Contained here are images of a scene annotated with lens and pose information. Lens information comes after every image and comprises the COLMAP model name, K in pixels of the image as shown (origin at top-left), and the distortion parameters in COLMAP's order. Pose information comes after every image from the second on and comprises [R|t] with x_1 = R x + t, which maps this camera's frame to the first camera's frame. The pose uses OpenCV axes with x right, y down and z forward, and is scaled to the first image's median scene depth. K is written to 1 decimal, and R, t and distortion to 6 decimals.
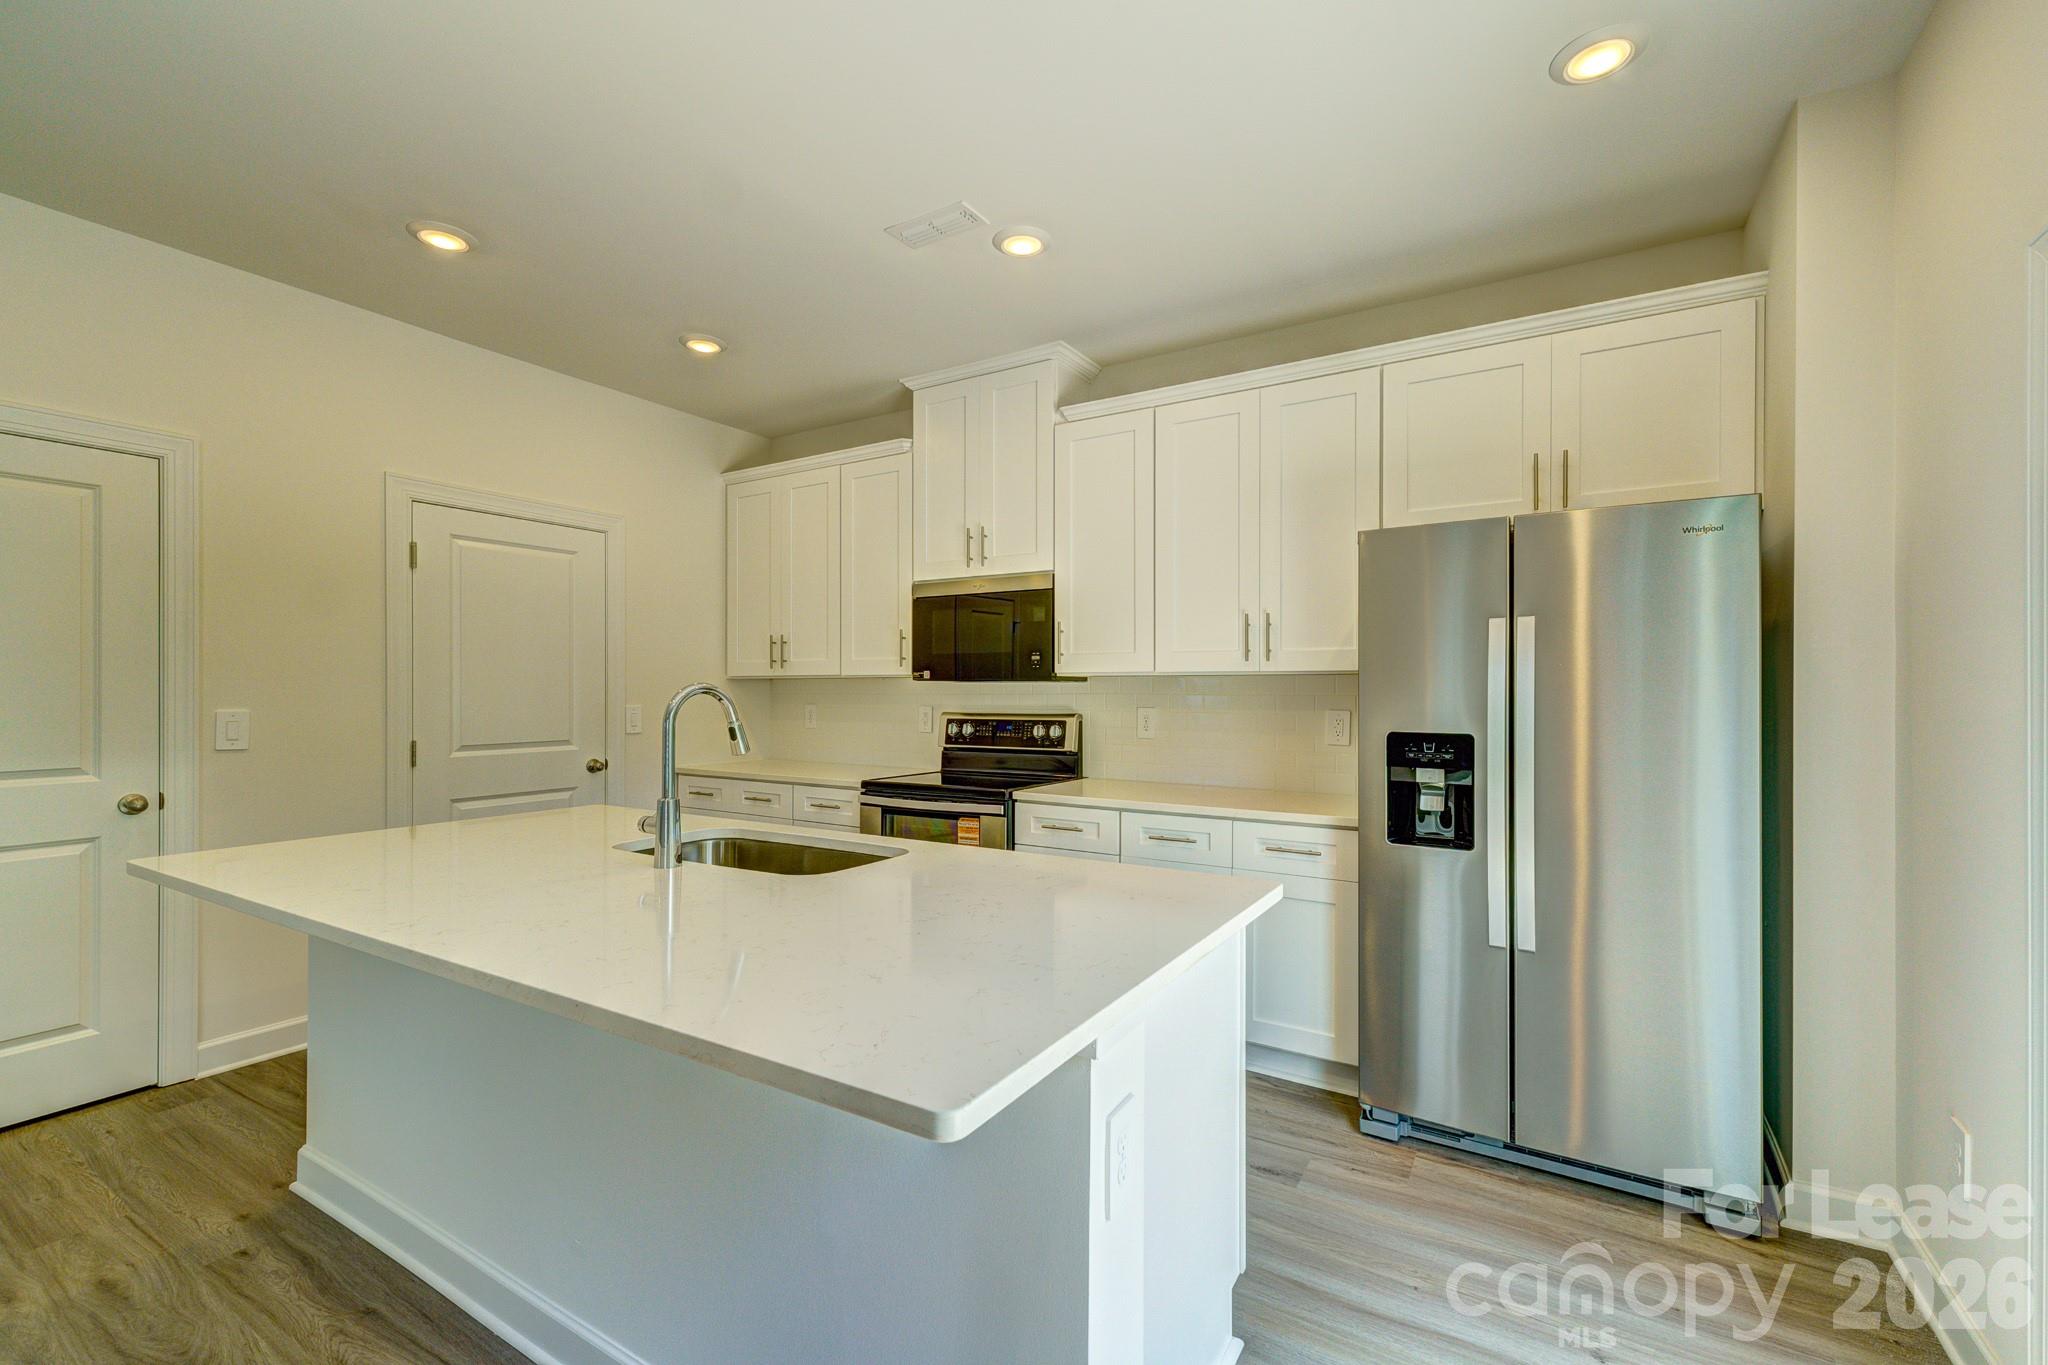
lens RADIAL K [[862.1, 0, 1023.4], [0, 862.1, 690.7], [0, 0, 1]] dist [0.003342, 0.000183]
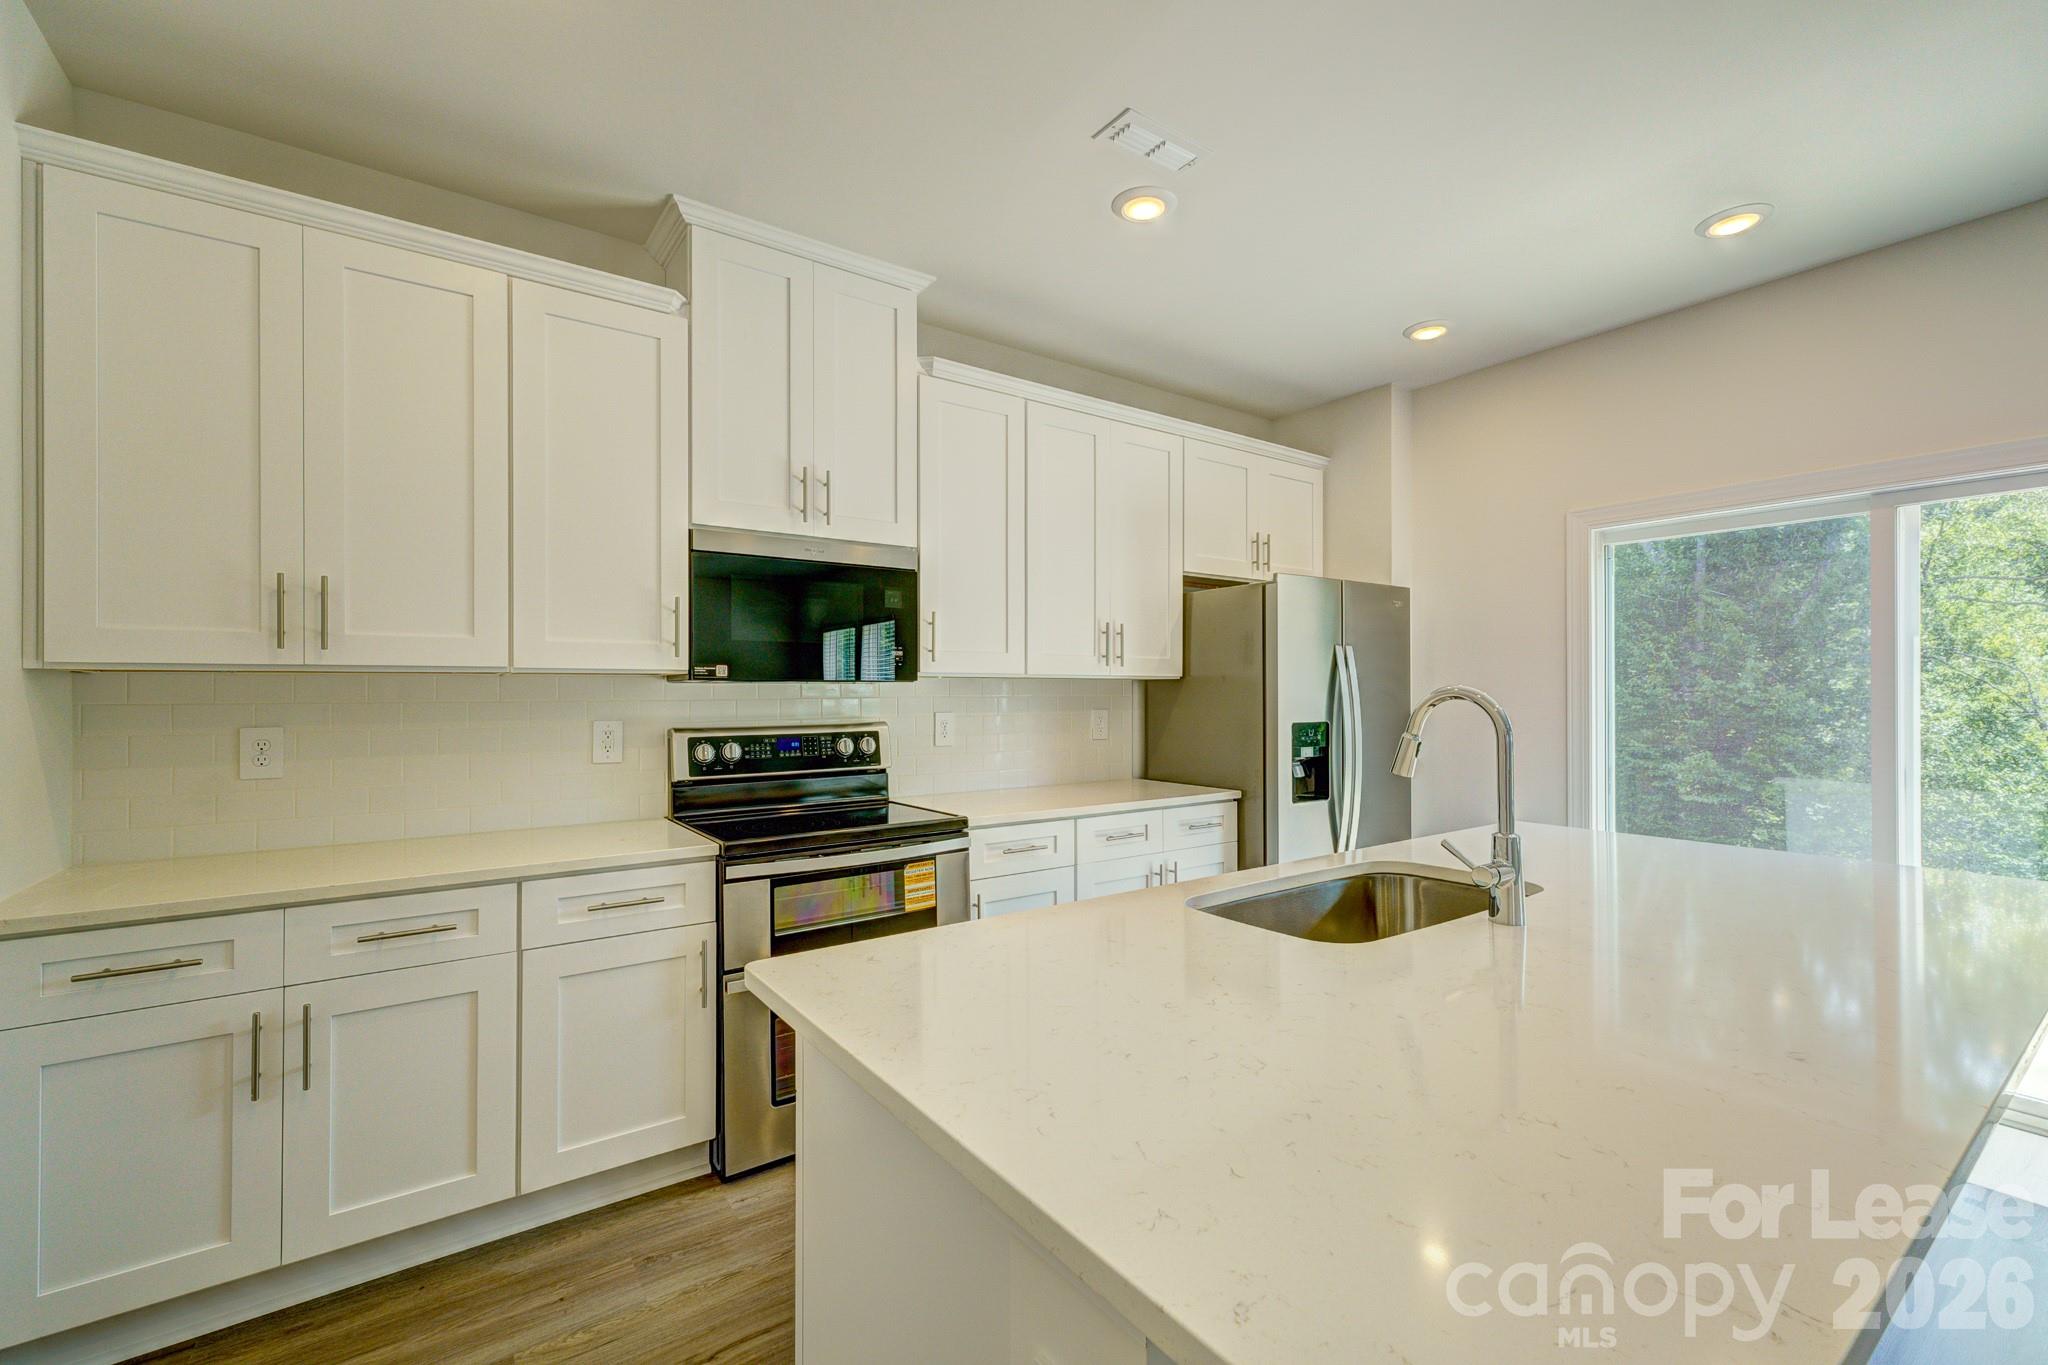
lens RADIAL K [[849.5, 0, 1026.0], [0, 849.5, 692.7], [0, 0, 1]] dist [0.005725, 0.000174]
pose [[0.399299, -0.001942, 0.916819, -0.651869], [0.004685, 0.999989, 0.000078, -0.001050], [-0.916809, 0.004264, 0.399304, 0.565327]]
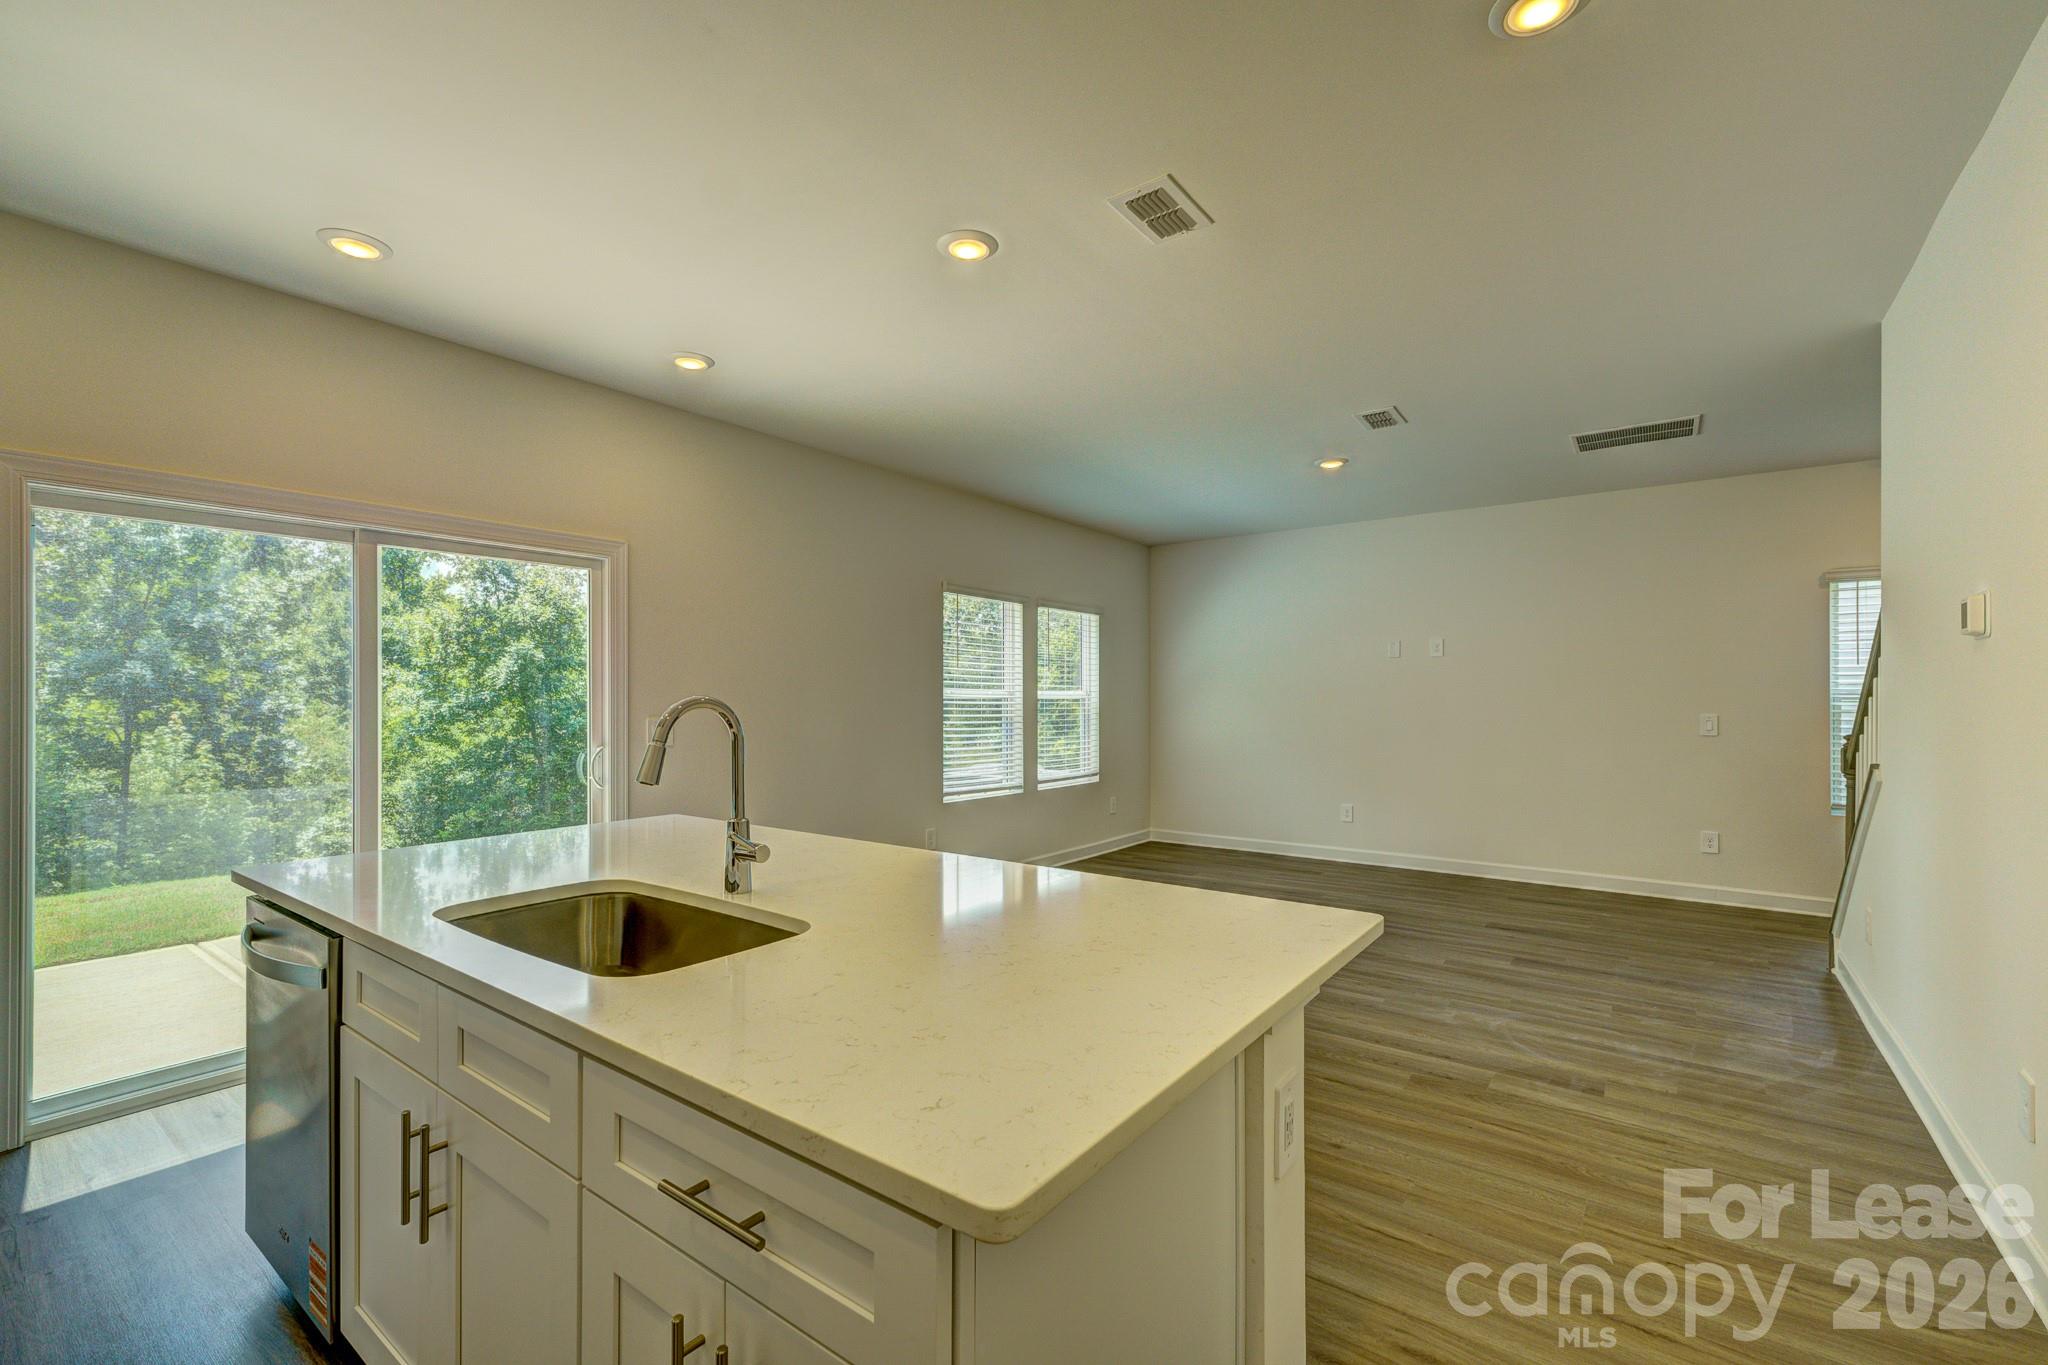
lens RADIAL K [[880.6, 0, 1020.4], [0, 880.6, 670.4], [0, 0, 1]] dist [-0.000391, -0.000181]
pose [[-0.995433, 0.002237, 0.095433, -0.419407], [-0.000805, 0.999493, -0.031830, 0.001109], [-0.095456, -0.031761, -0.994927, 0.976780]]
